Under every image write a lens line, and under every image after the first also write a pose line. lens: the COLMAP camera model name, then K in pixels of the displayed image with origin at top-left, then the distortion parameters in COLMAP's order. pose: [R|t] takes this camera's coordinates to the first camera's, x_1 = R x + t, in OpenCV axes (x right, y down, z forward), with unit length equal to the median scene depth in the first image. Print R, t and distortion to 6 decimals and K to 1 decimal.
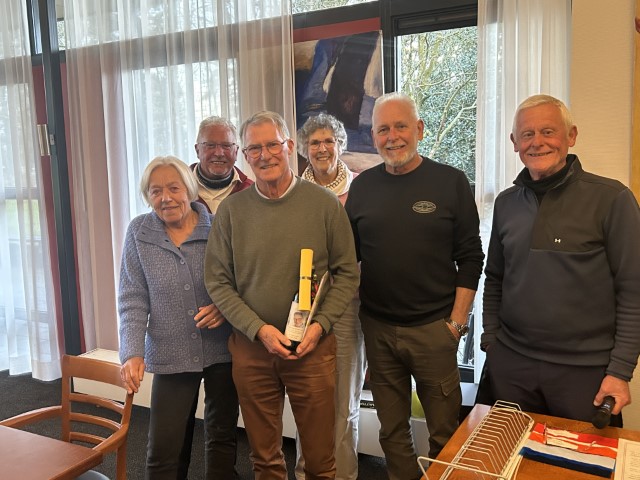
lens RADIAL K [[625.5, 0, 309.8], [0, 625.5, 248.7], [0, 0, 1]] dist [0.015540, 0.000000]
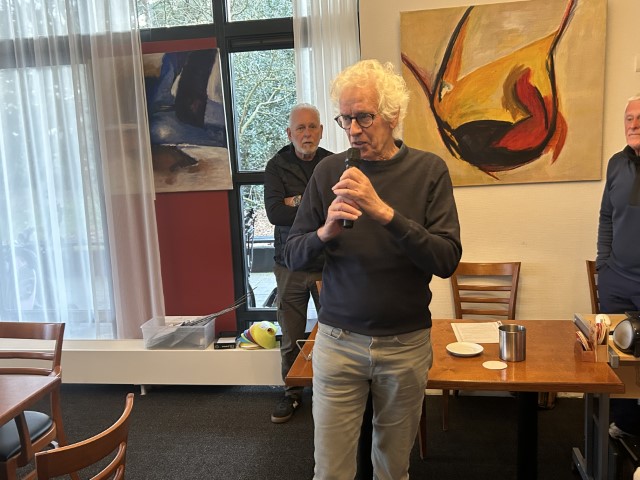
lens RADIAL K [[625.5, 0, 318.7], [0, 625.5, 240.9], [0, 0, 1]] dist [0.015540, 0.000000]
pose [[0.941533, -0.066139, 0.330365, -0.126513], [0.065603, 0.997764, 0.012785, 0.030296], [-0.330472, 0.009635, 0.943767, -0.224581]]
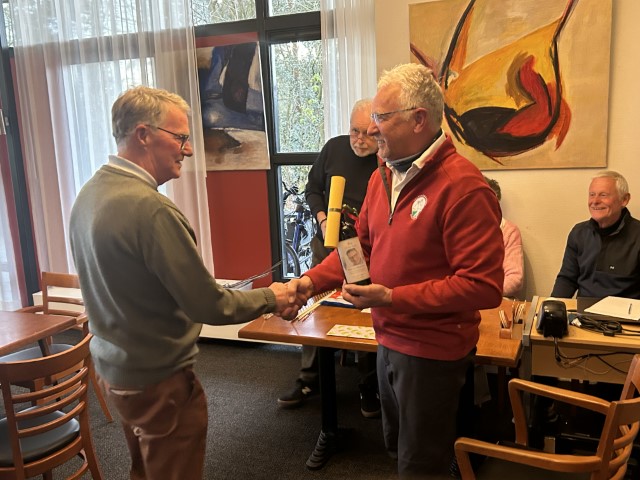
lens RADIAL K [[625.5, 0, 319.3], [0, 625.5, 243.3], [0, 0, 1]] dist [0.015540, 0.000000]
pose [[0.993641, -0.035362, 0.106902, 0.078258], [0.030850, 0.998574, 0.043576, 0.039211], [-0.108290, -0.040001, 0.993314, -0.380753]]
